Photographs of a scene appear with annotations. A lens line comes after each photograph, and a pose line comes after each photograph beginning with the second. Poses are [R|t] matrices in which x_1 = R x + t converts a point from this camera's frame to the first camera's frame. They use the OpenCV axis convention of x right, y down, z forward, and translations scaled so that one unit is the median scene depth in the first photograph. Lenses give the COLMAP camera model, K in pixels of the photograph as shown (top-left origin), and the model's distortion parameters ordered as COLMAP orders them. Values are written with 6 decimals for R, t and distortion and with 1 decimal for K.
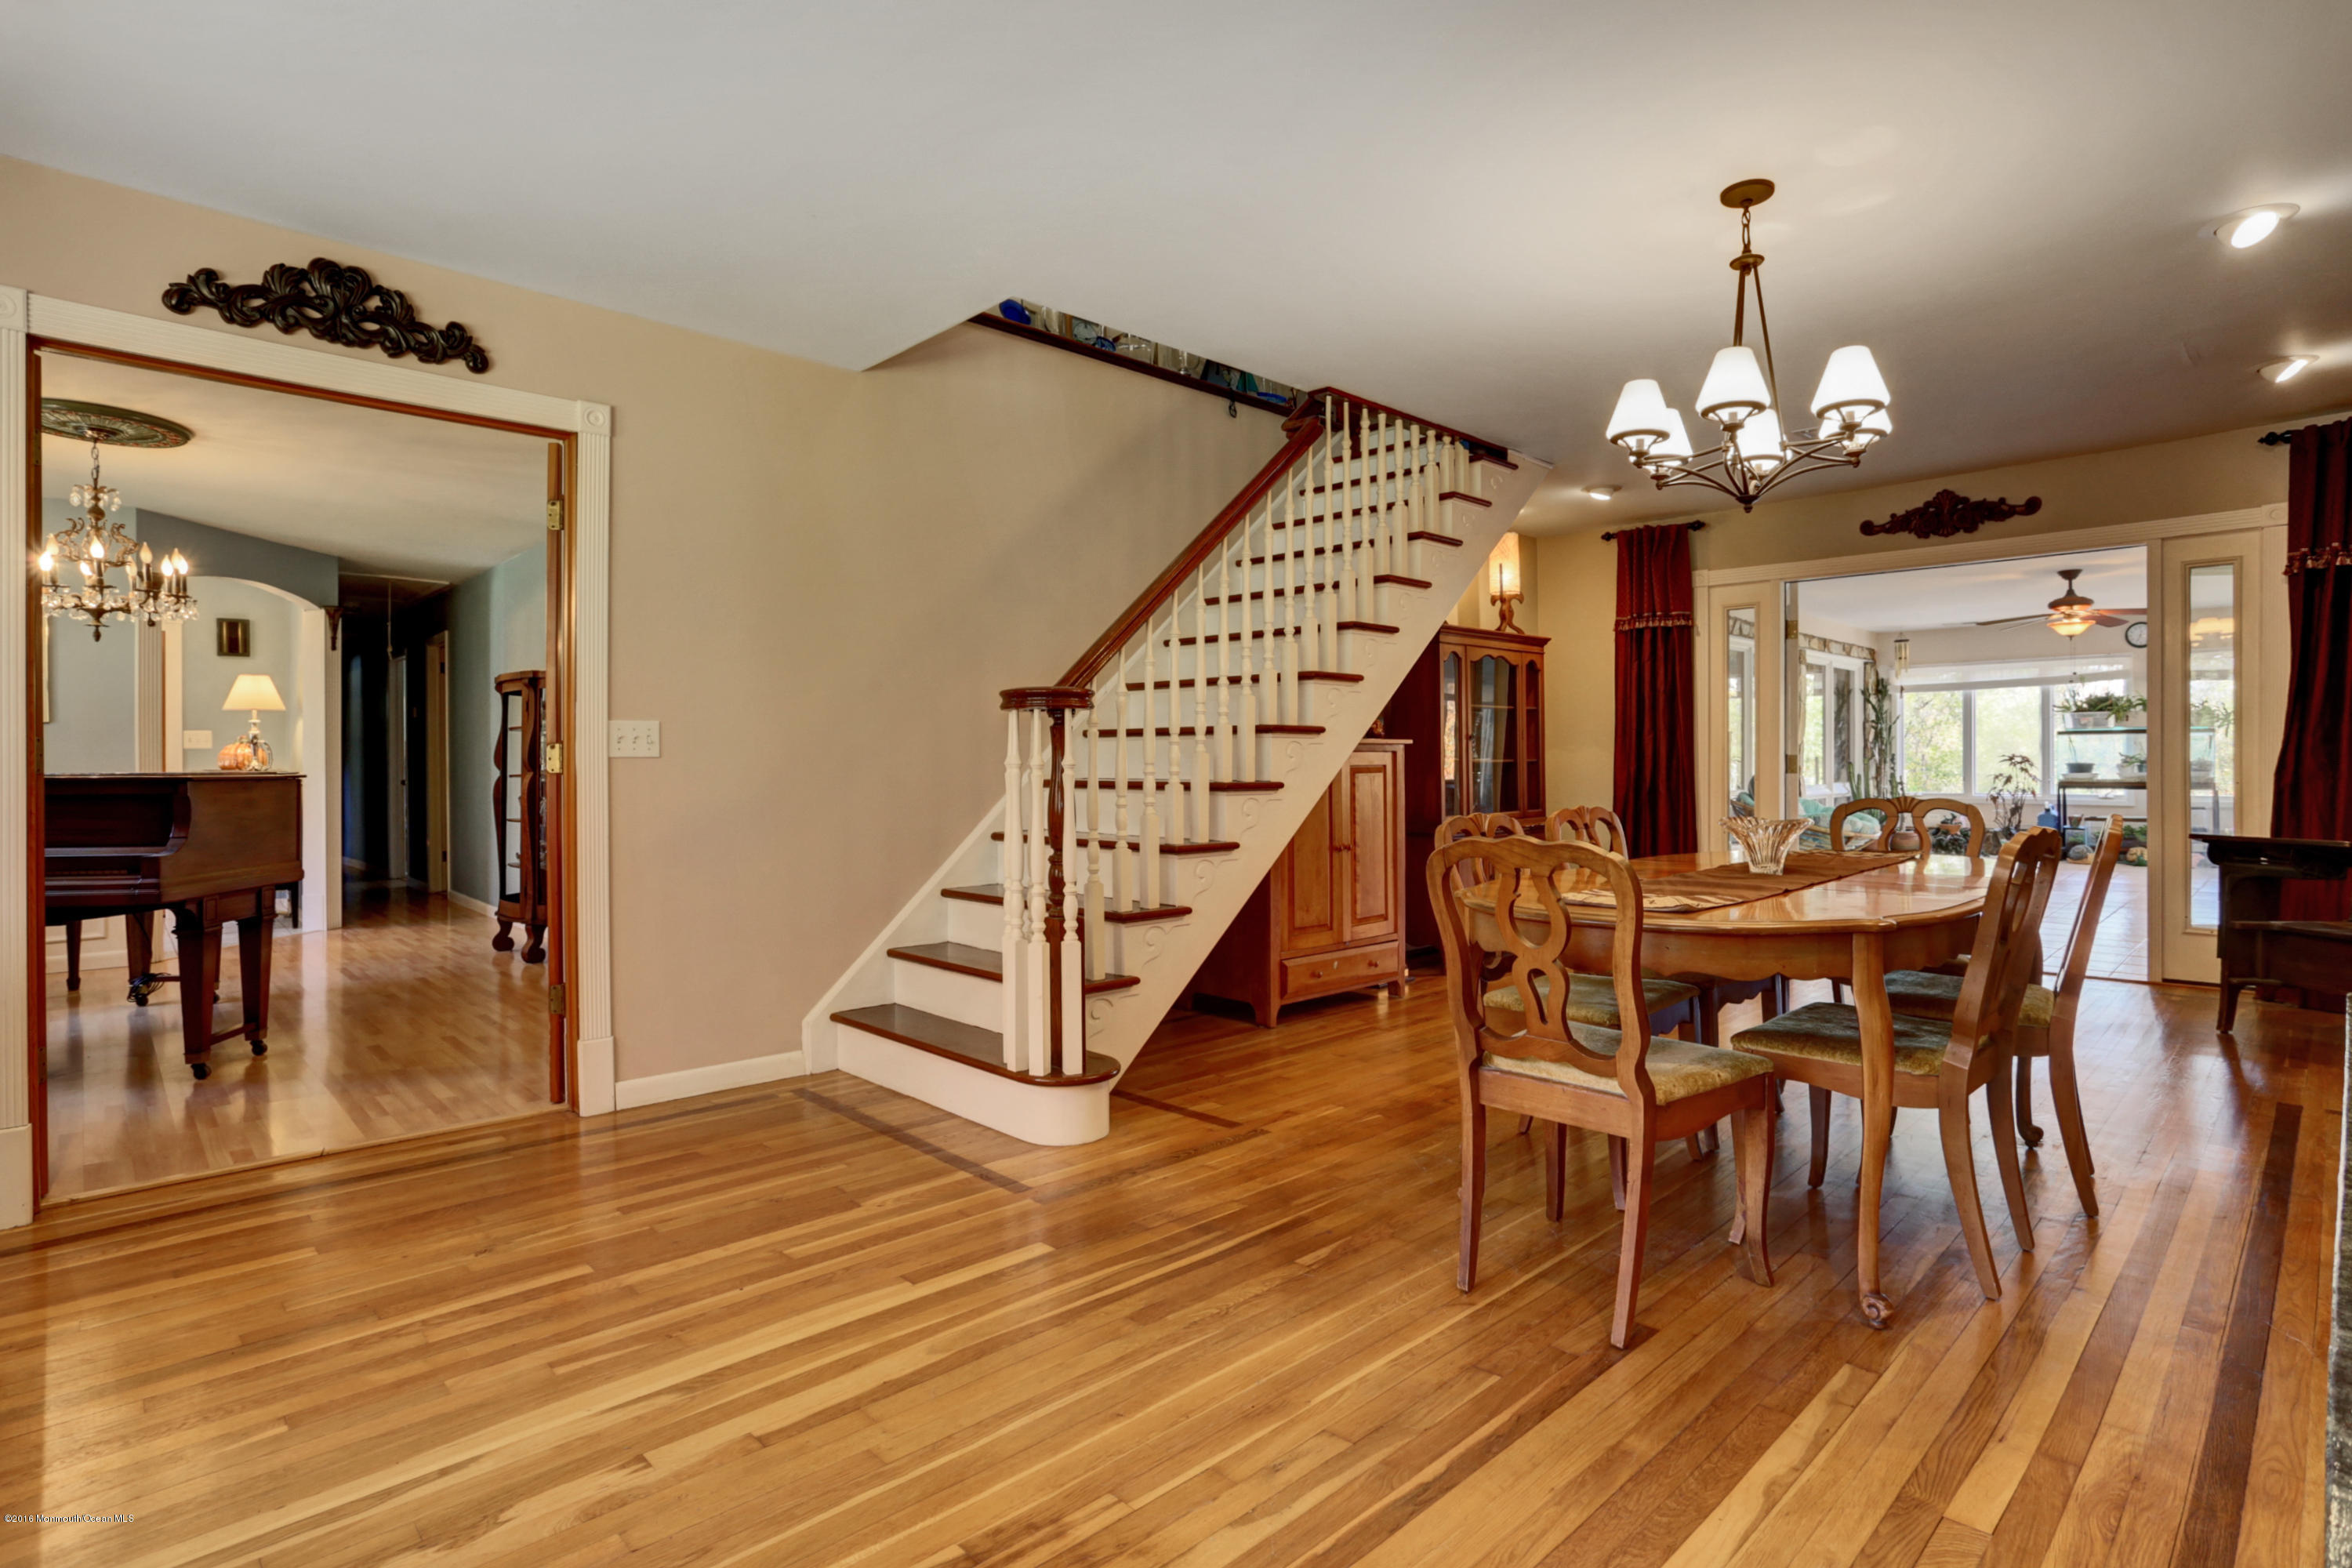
lens RADIAL K [[1228.1, 0, 1178.1], [0, 1228.1, 750.5], [0, 0, 1]] dist [-0.062514, 0.046075]
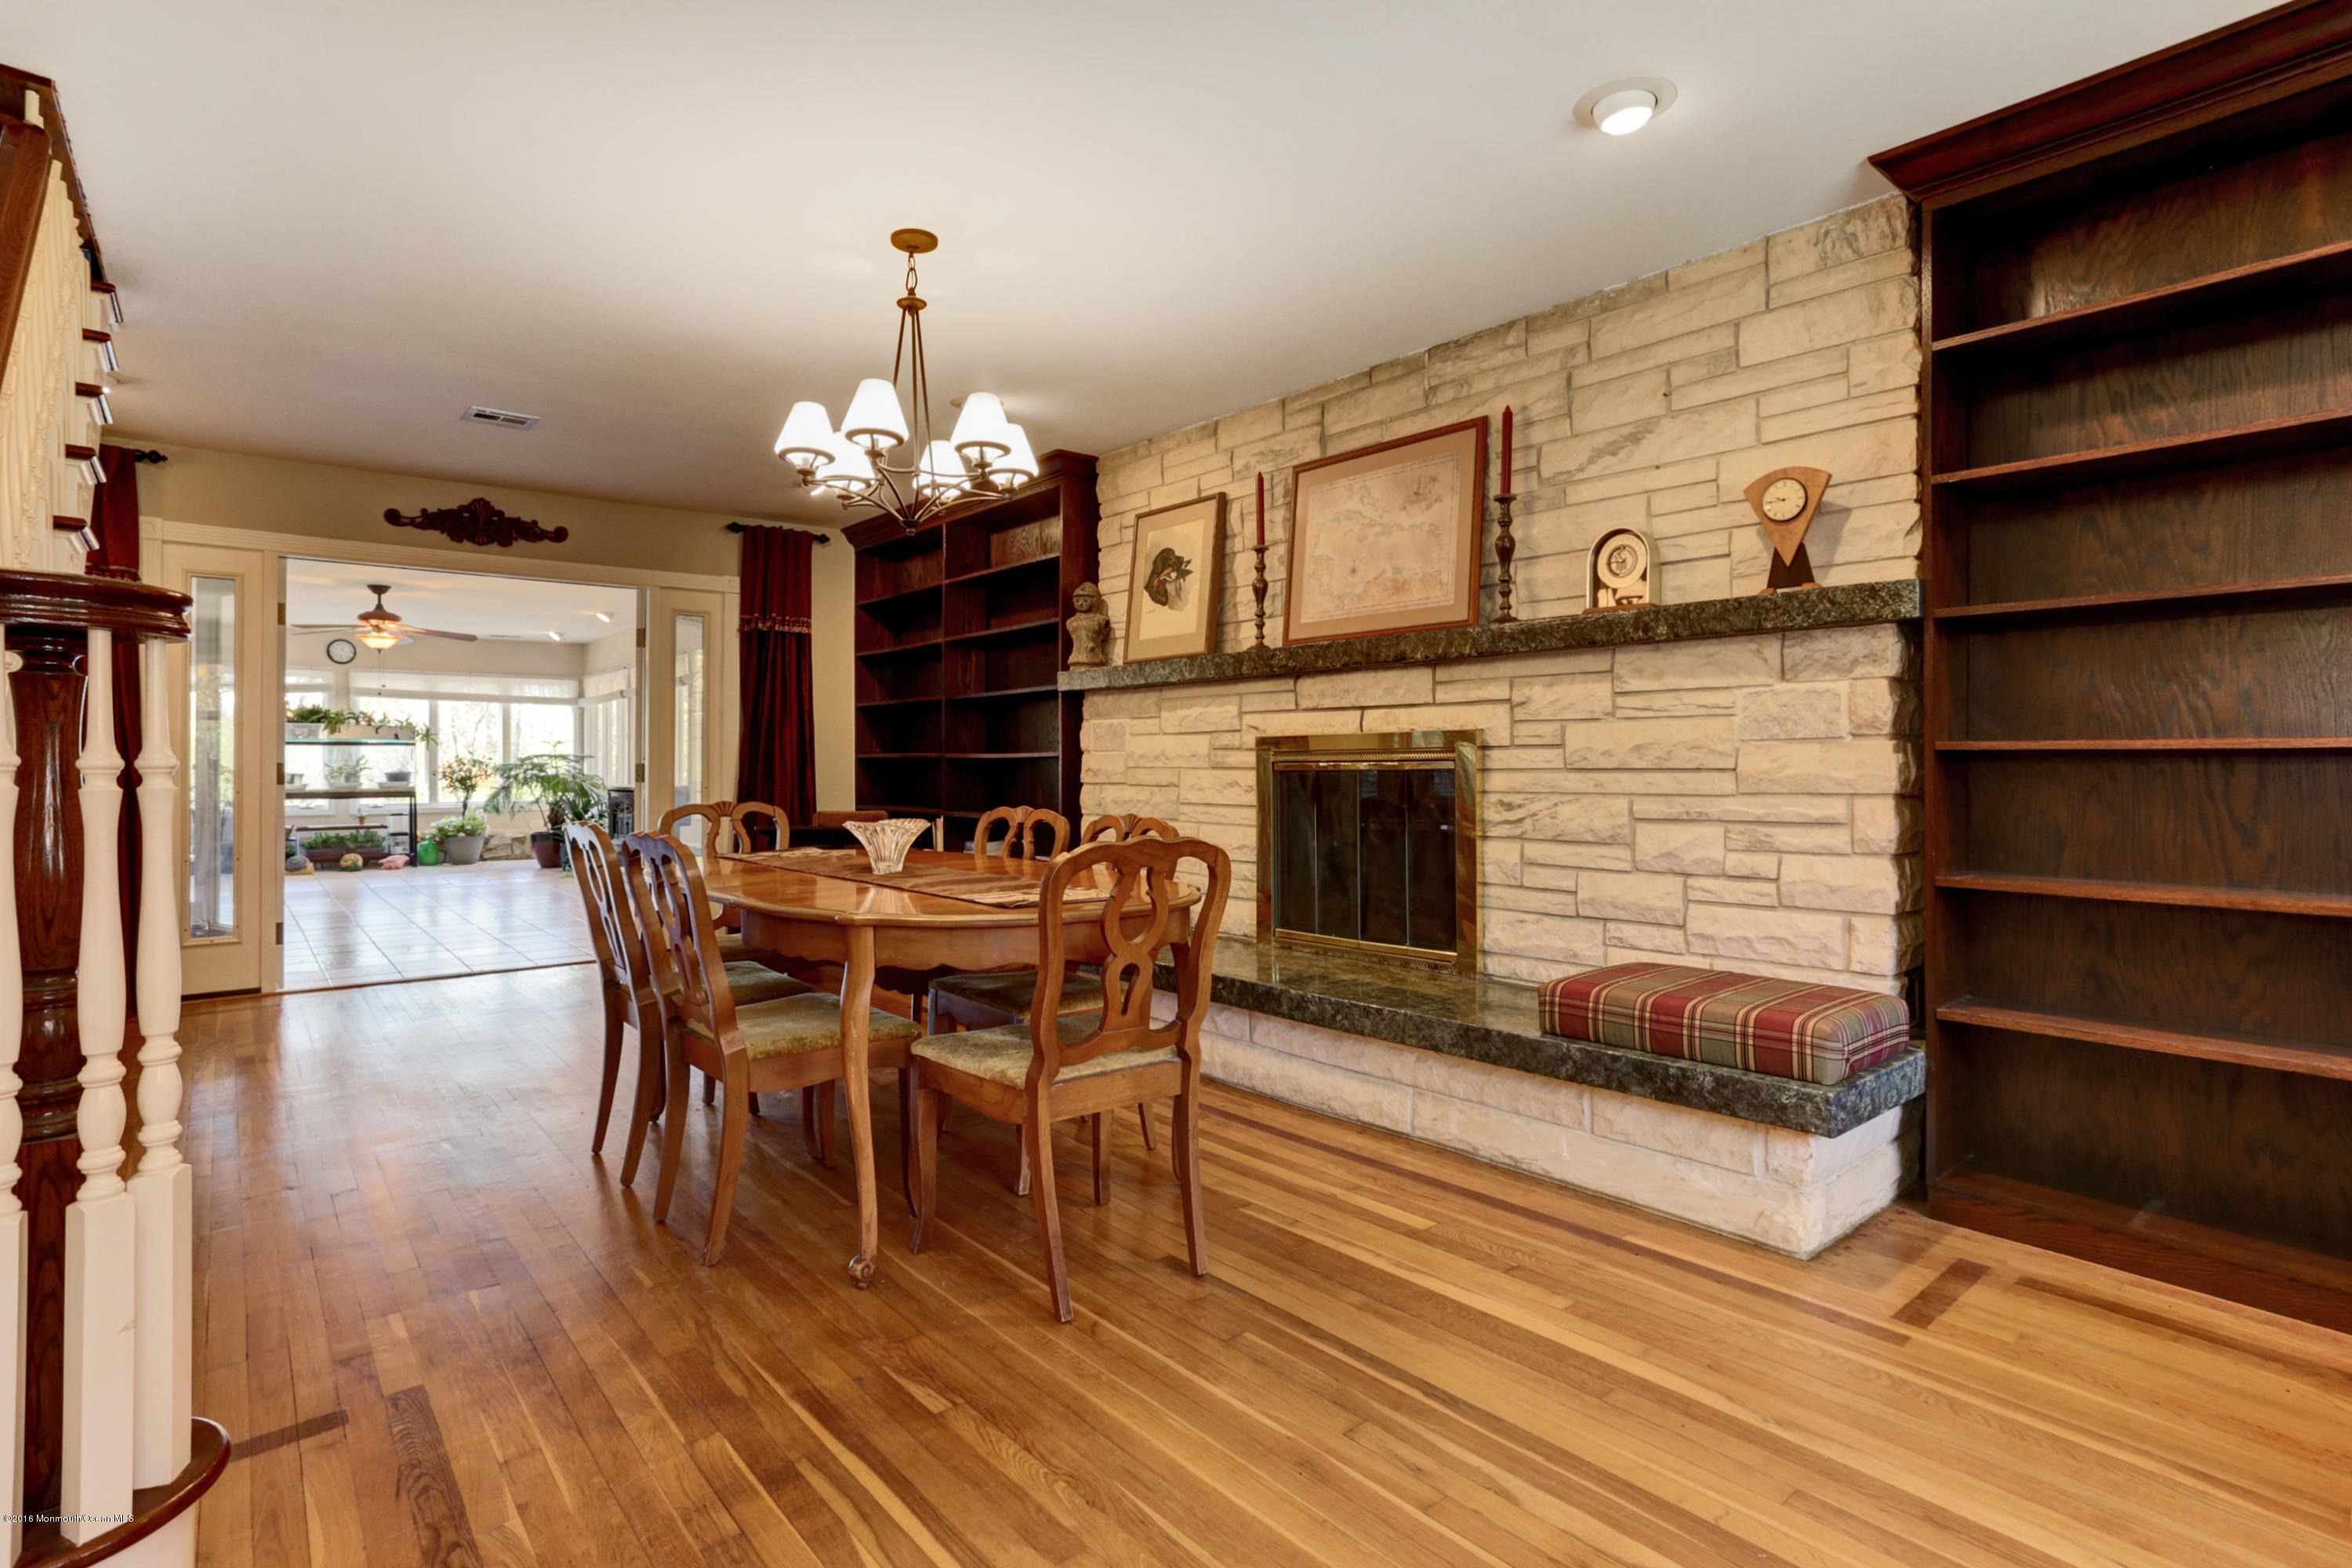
lens RADIAL K [[1156.0, 0, 1211.3], [0, 1156.0, 756.3], [0, 0, 1]] dist [-0.040073, 0.034924]
pose [[0.064041, 0.014981, 0.997835, -0.476107], [-0.008425, 0.999860, -0.014471, 0.010290], [-0.997912, -0.007480, 0.064159, 0.599463]]
